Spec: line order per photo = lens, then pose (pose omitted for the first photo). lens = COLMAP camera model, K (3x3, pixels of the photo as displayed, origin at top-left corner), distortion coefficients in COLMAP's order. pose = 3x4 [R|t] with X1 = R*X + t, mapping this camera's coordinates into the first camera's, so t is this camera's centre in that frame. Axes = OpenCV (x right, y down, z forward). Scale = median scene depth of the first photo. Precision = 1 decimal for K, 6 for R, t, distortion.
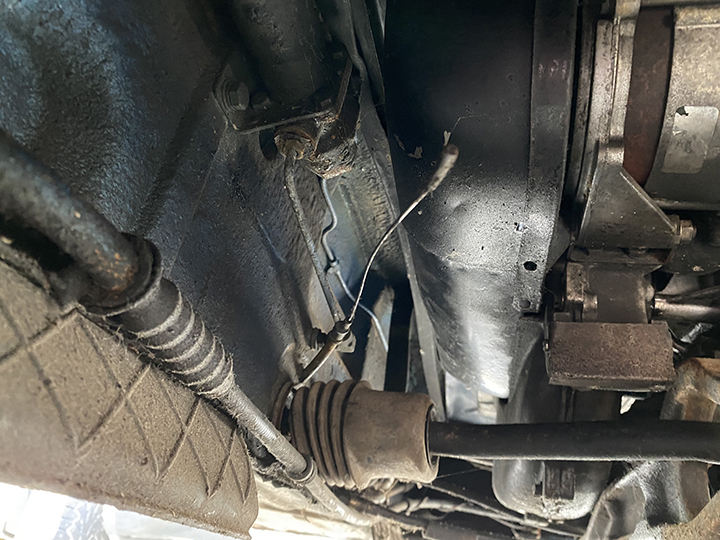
lens RADIAL K [[608.8, 0, 362.2], [0, 608.8, 273.9], [0, 0, 1]] dist [0.108285, -0.289178]
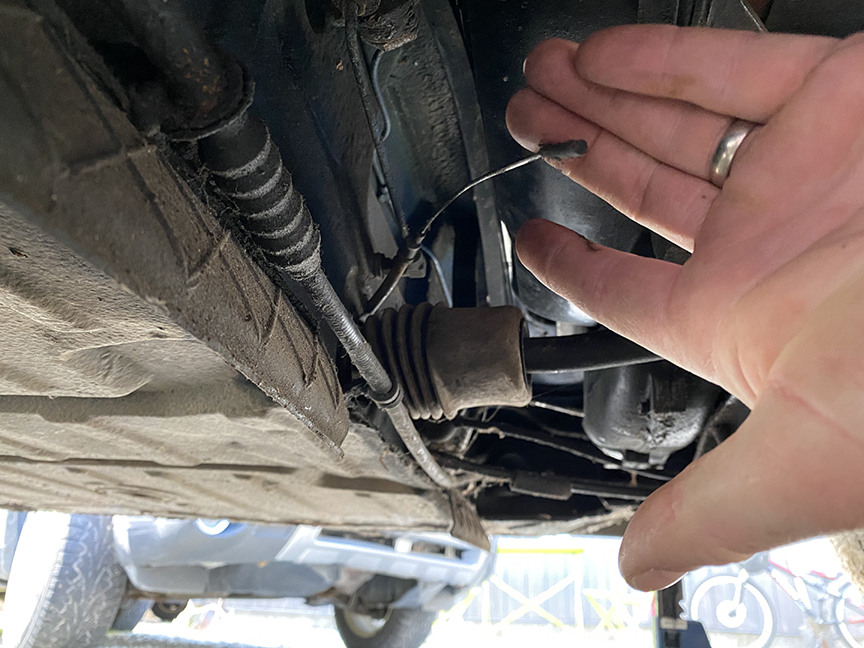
lens RADIAL K [[730.5, 0, 434.7], [0, 730.5, 328.7], [0, 0, 1]] dist [0.108285, -0.289178]
pose [[0.996079, -0.072617, 0.050532, -0.066533], [0.067008, 0.992212, 0.105005, 0.107943], [-0.057763, -0.101207, 0.993187, -0.036526]]
